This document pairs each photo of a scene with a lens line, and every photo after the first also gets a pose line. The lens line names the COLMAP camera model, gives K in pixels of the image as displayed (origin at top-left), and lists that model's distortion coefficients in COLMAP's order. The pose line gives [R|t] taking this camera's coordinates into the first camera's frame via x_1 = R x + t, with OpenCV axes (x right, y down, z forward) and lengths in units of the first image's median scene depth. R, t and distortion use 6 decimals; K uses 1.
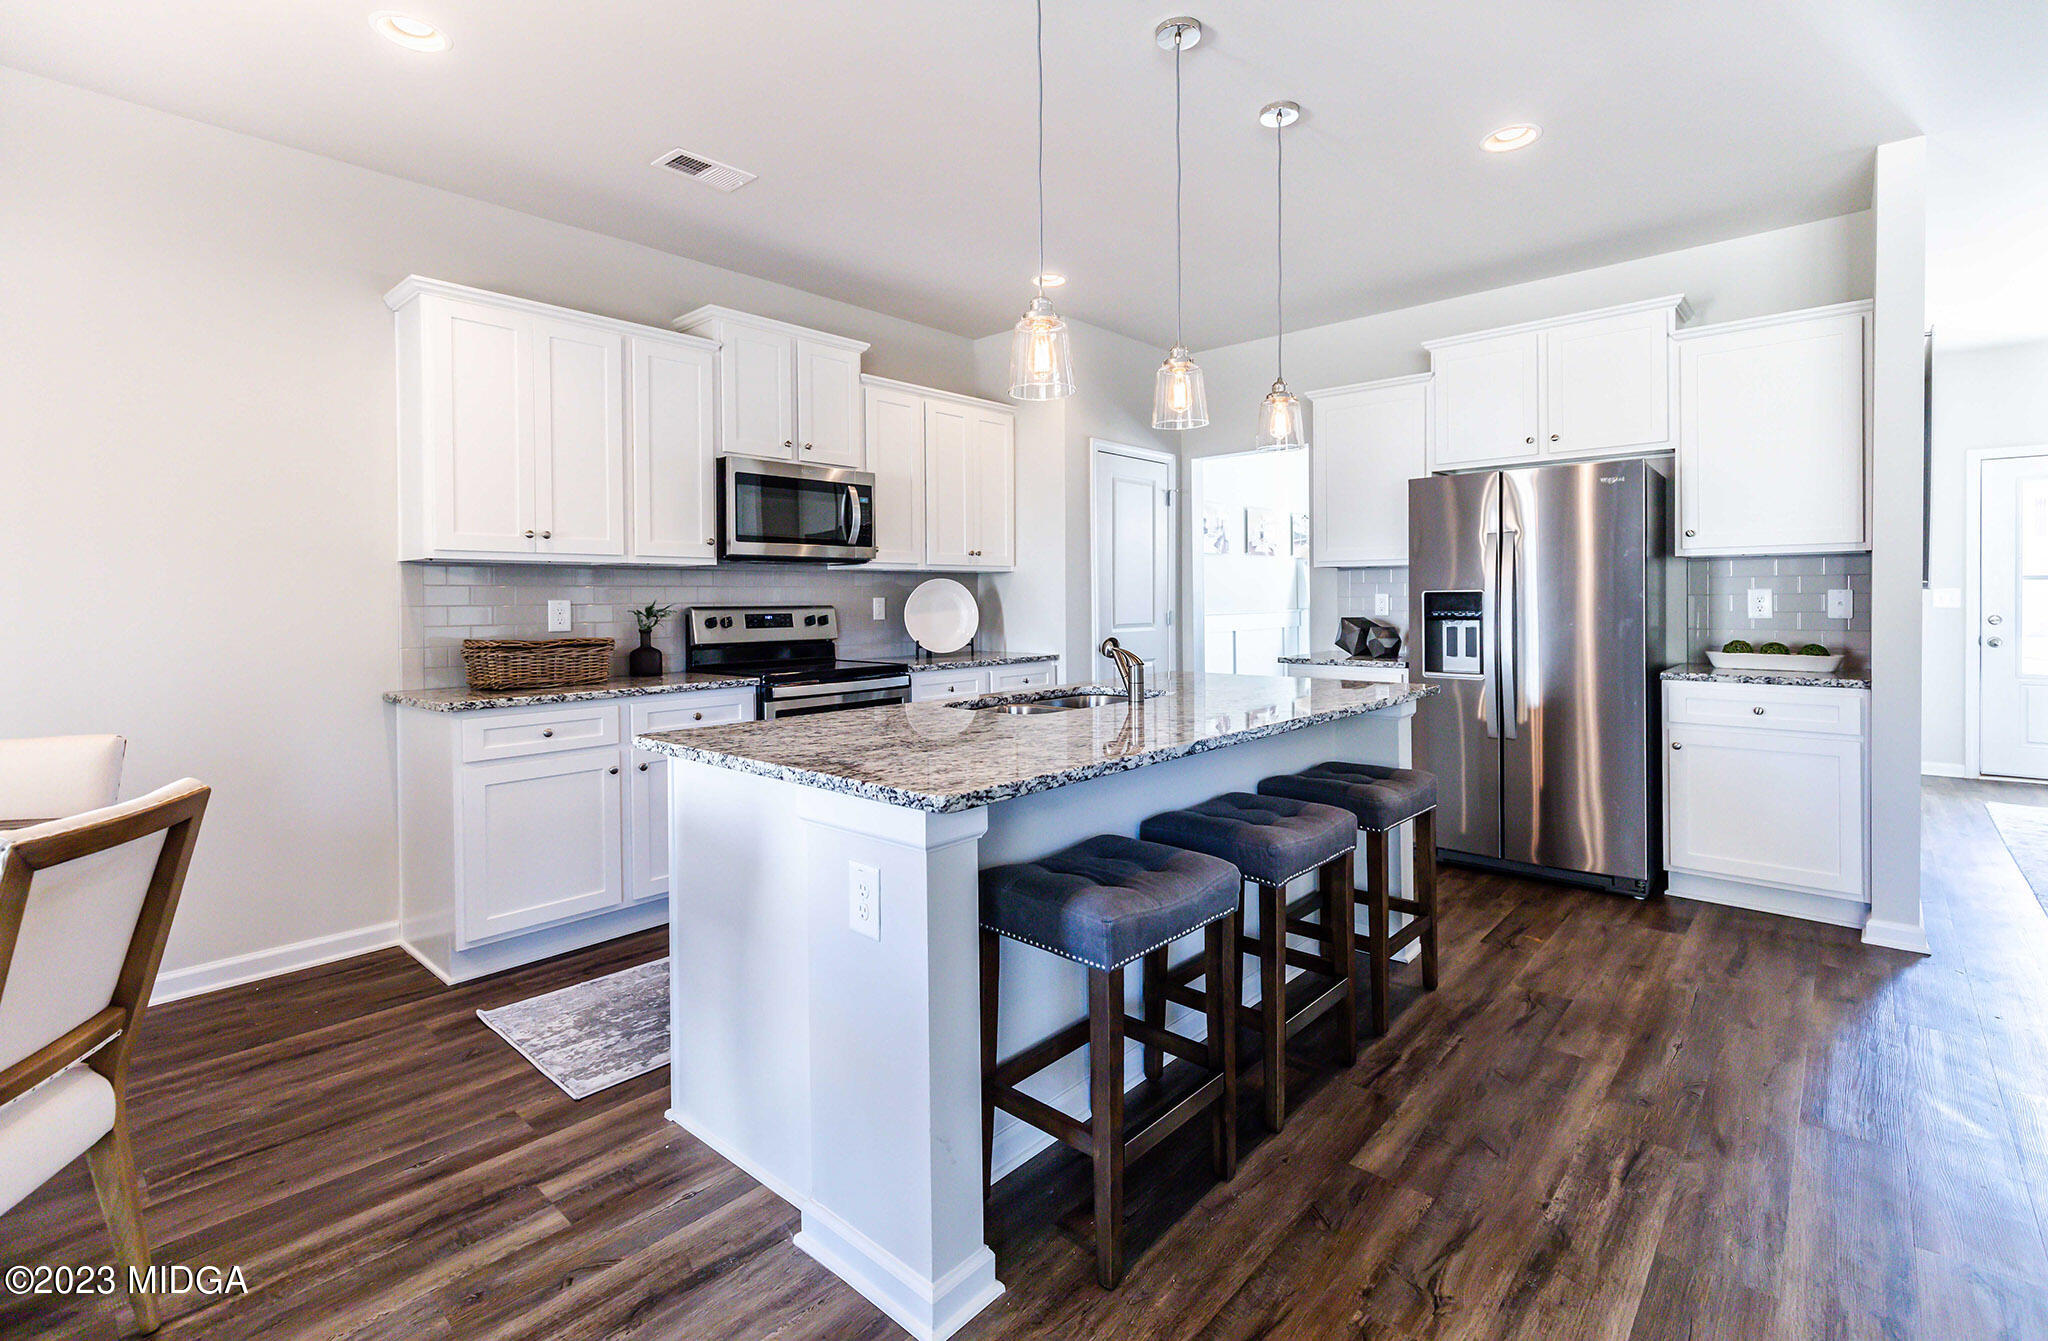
lens RADIAL K [[918.2, 0, 1037.1], [0, 918.2, 605.0], [0, 0, 1]] dist [0.001335, 0.000123]
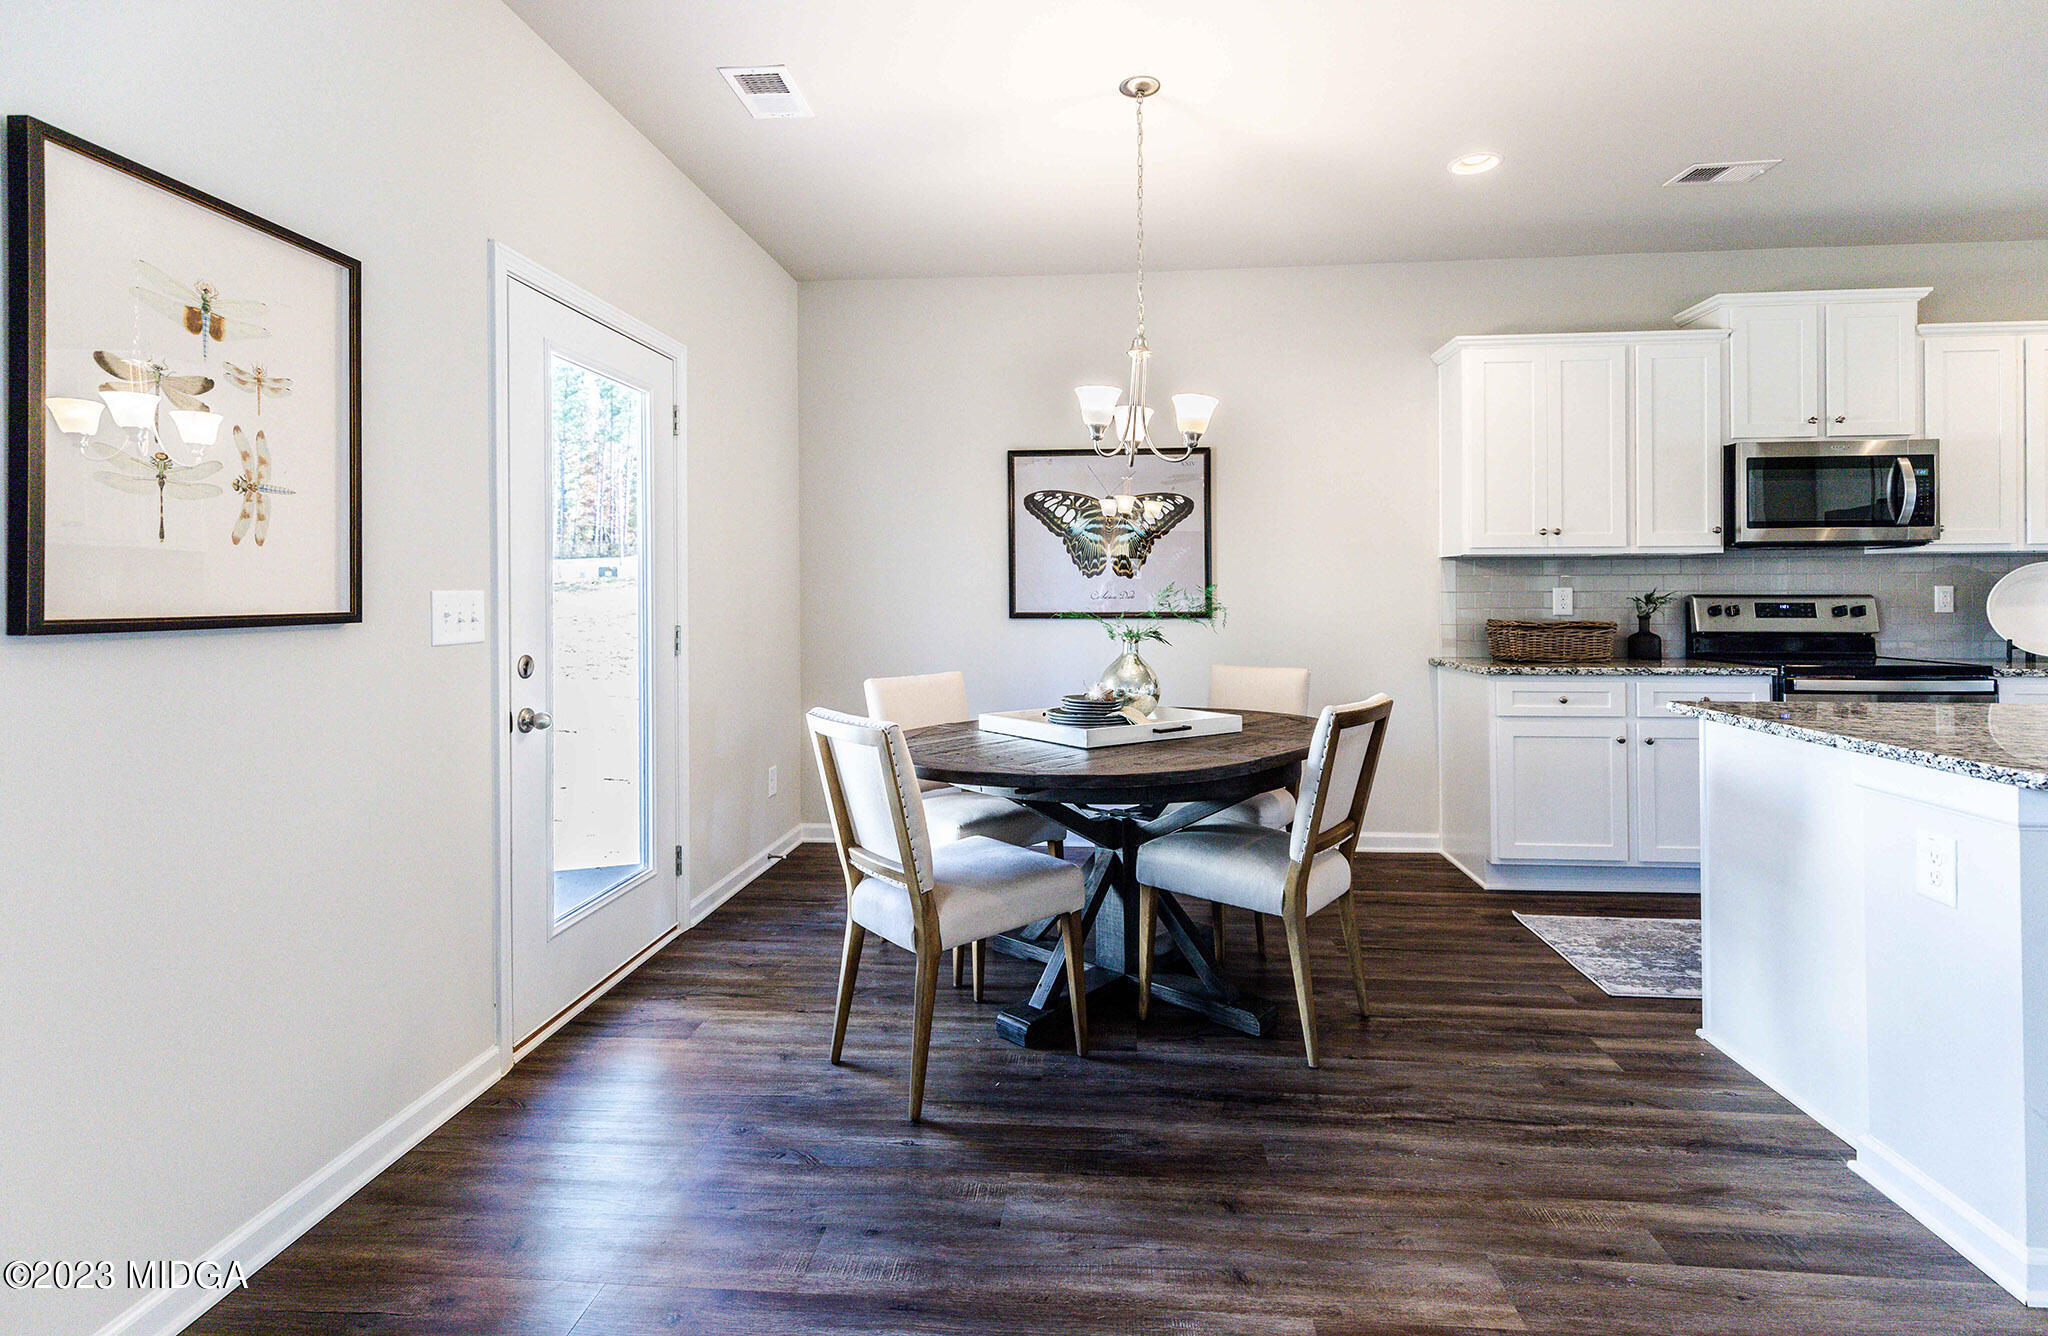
lens RADIAL K [[935.4, 0, 1051.8], [0, 935.4, 589.0], [0, 0, 1]] dist [0.001949, 0.000149]
pose [[0.600824, 0.003051, -0.799375, 0.029497], [-0.007331, 0.999972, -0.001693, 0.003268], [0.799347, 0.006877, 0.600830, -0.219301]]
